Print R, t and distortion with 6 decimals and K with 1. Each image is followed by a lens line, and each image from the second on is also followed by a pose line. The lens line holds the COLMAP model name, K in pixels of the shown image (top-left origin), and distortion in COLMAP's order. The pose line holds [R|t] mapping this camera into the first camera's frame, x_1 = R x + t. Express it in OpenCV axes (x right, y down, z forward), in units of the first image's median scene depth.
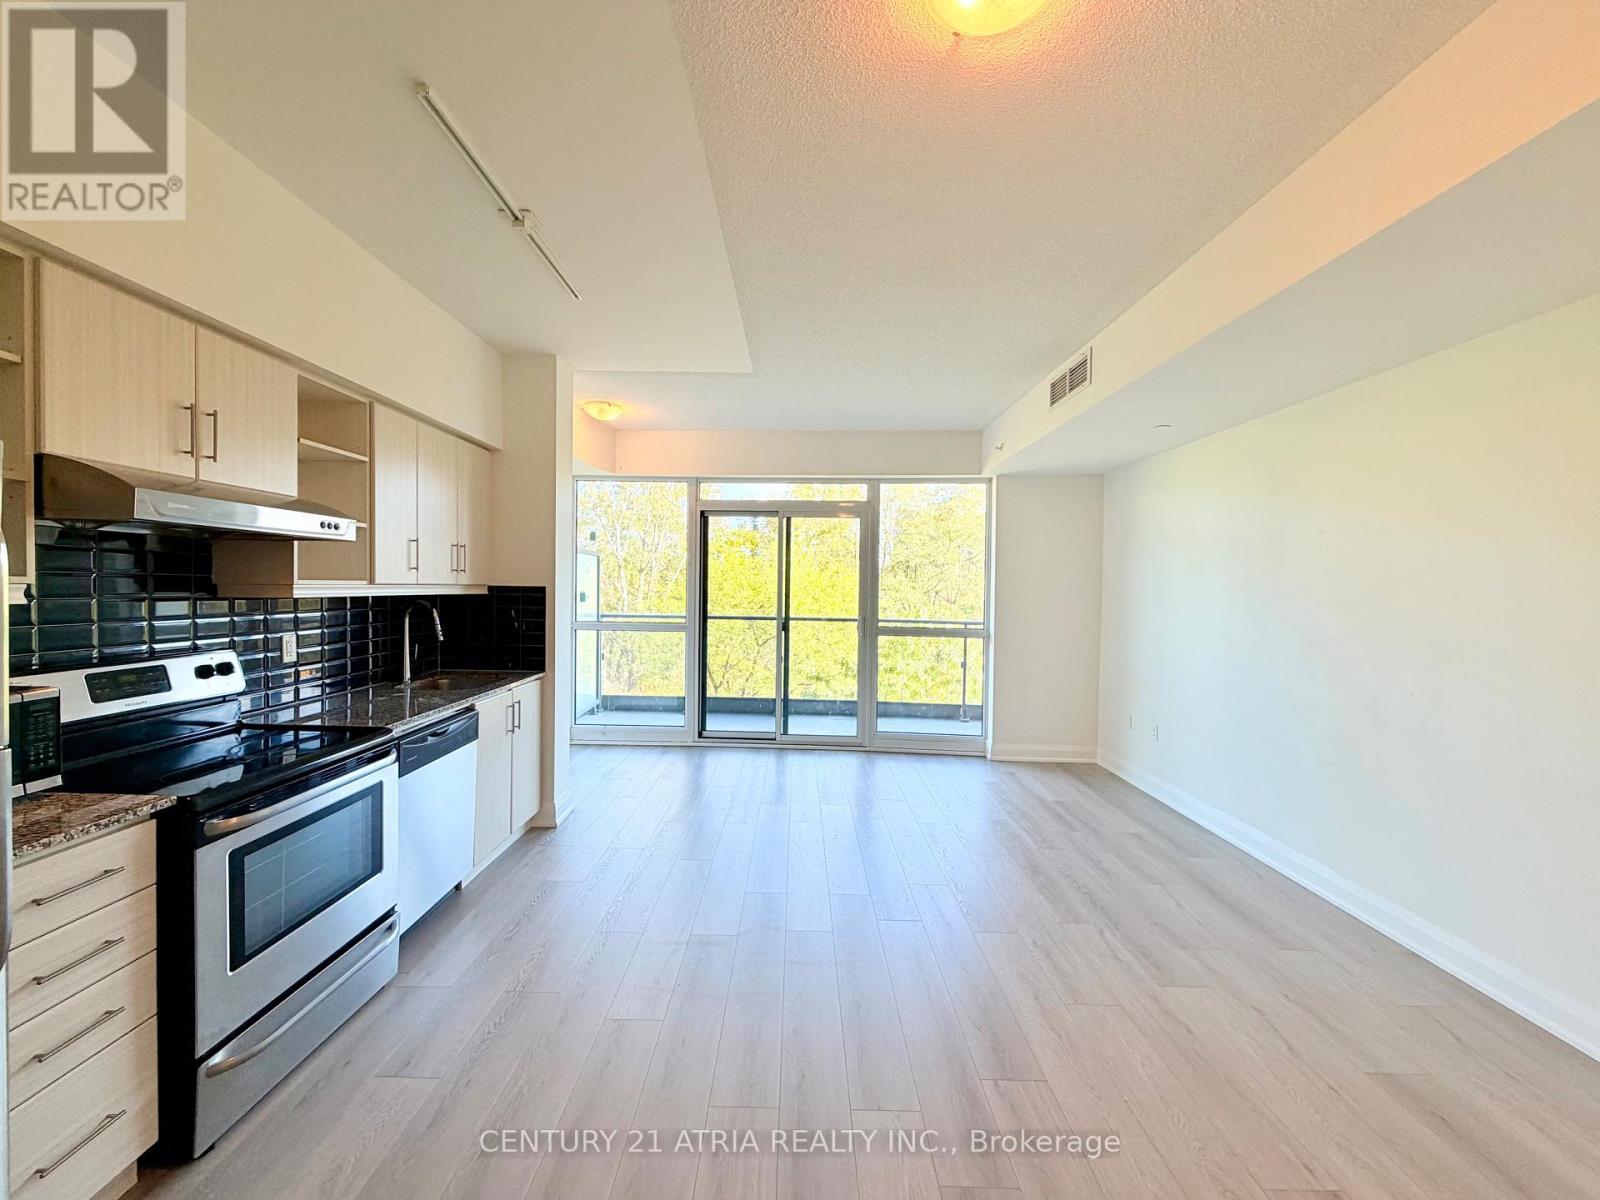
lens RADIAL K [[633.3, 0, 792.0], [0, 633.3, 598.0], [0, 0, 1]] dist [-0.000658, -0.000161]
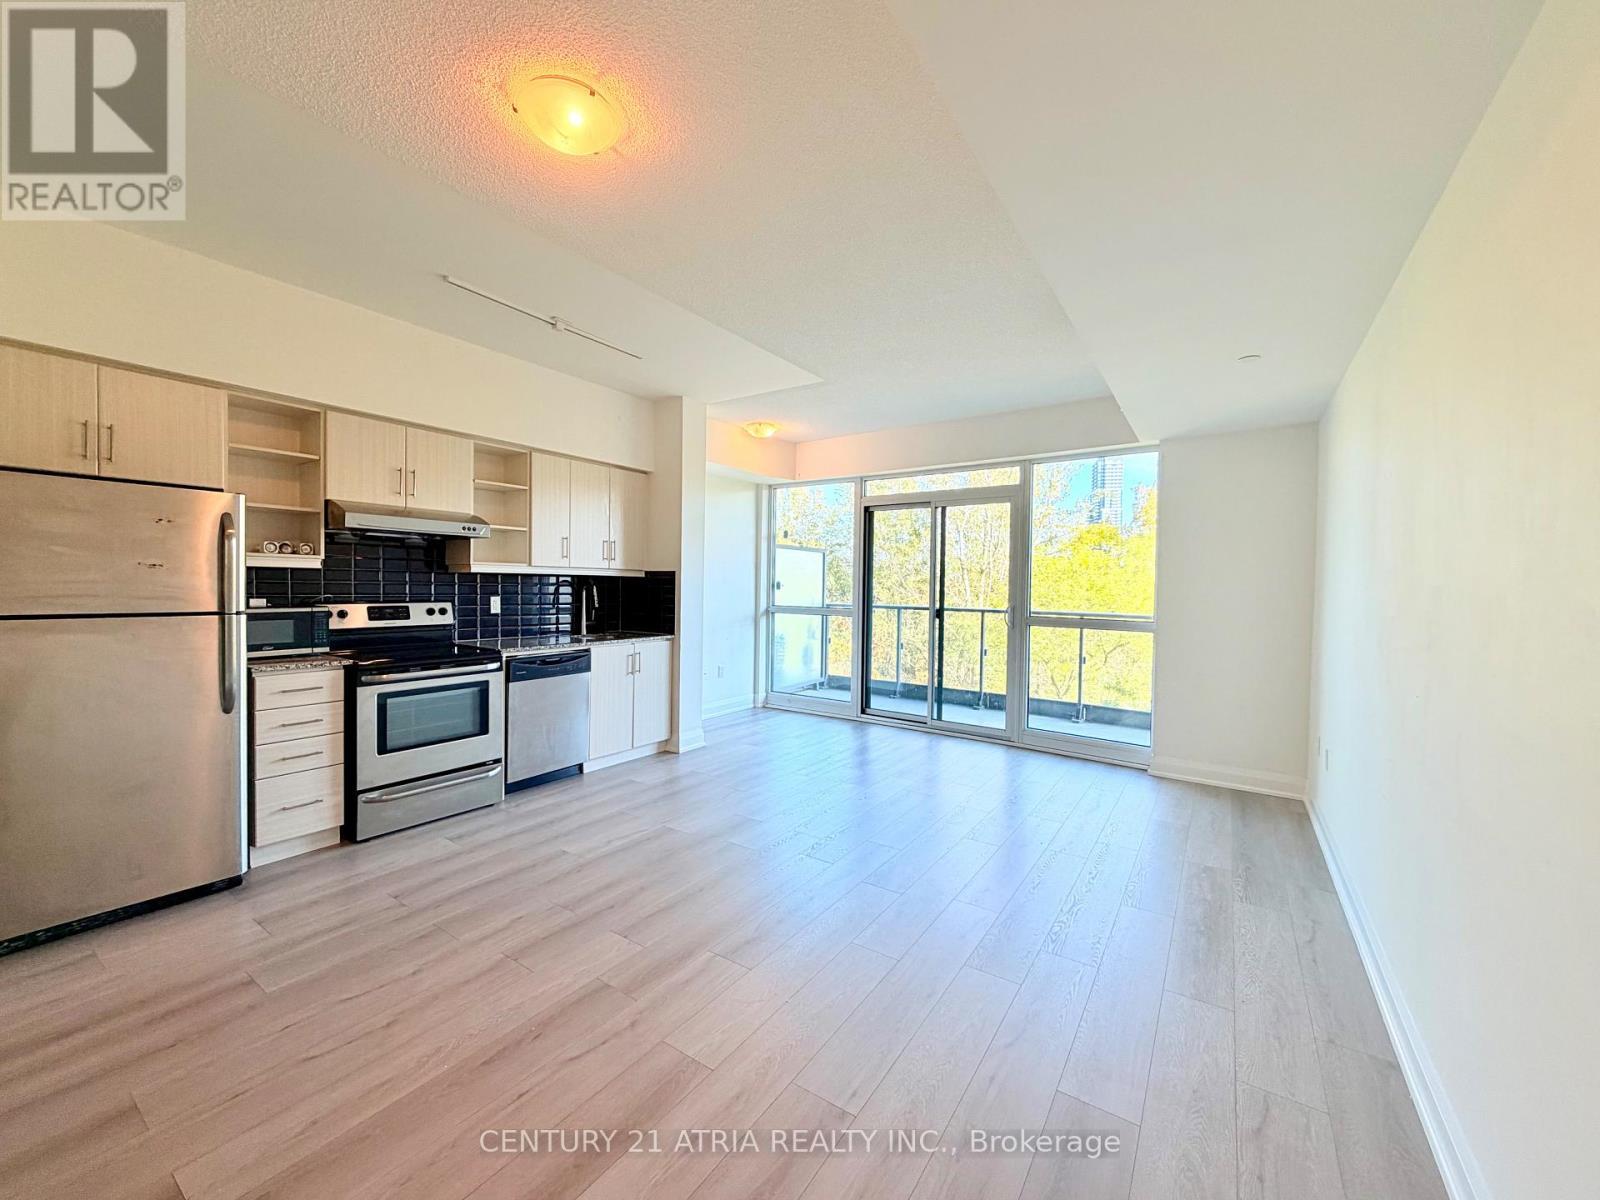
lens RADIAL K [[633.3, 0, 792.0], [0, 633.3, 598.0], [0, 0, 1]] dist [-0.000658, -0.000161]
pose [[0.833128, 0.011201, -0.552967, 0.392910], [-0.014597, 0.999892, -0.001738, 0.026538], [0.552888, 0.009520, 0.833201, 0.019306]]
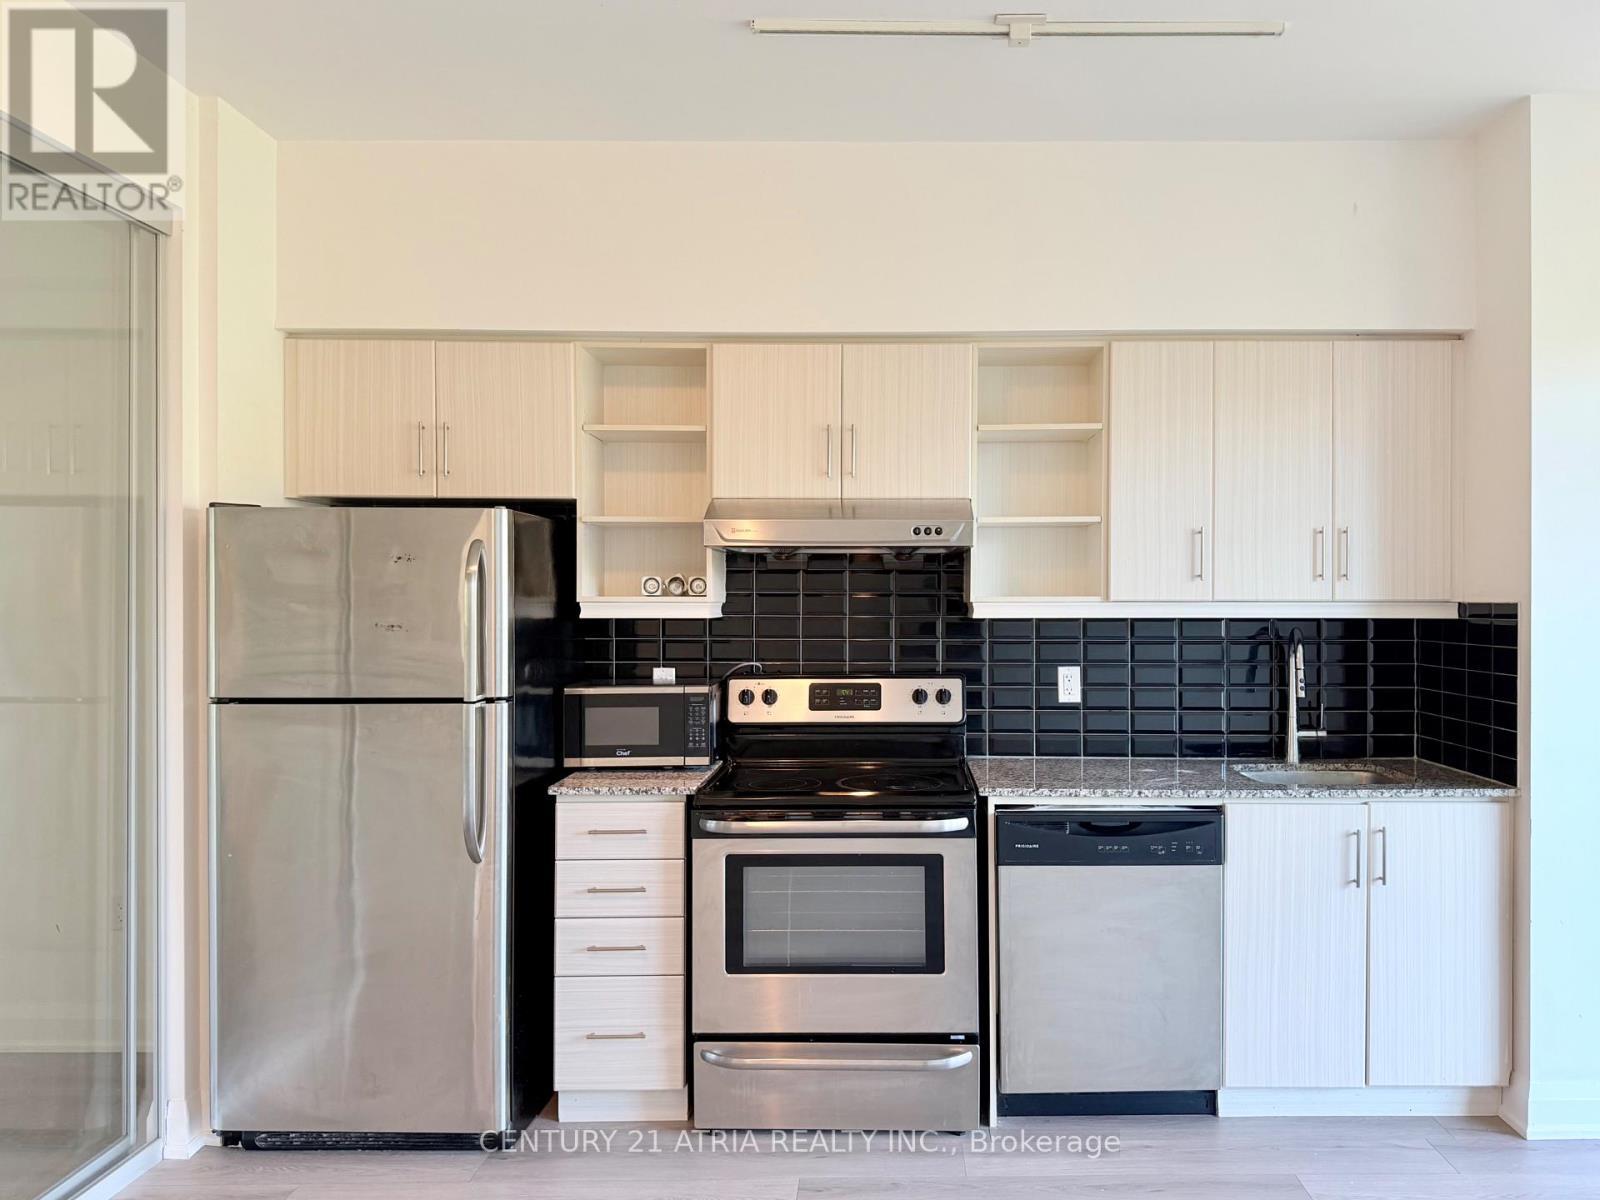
lens RADIAL K [[1208.2, 0, 900.4], [0, 1208.2, 601.8], [0, 0, 1]] dist [0.099943, -0.150750]
pose [[0.025165, -0.012708, -0.999603, 0.350370], [-0.017757, 0.999756, -0.013157, 0.000438], [0.999526, 0.018081, 0.024933, 0.376645]]
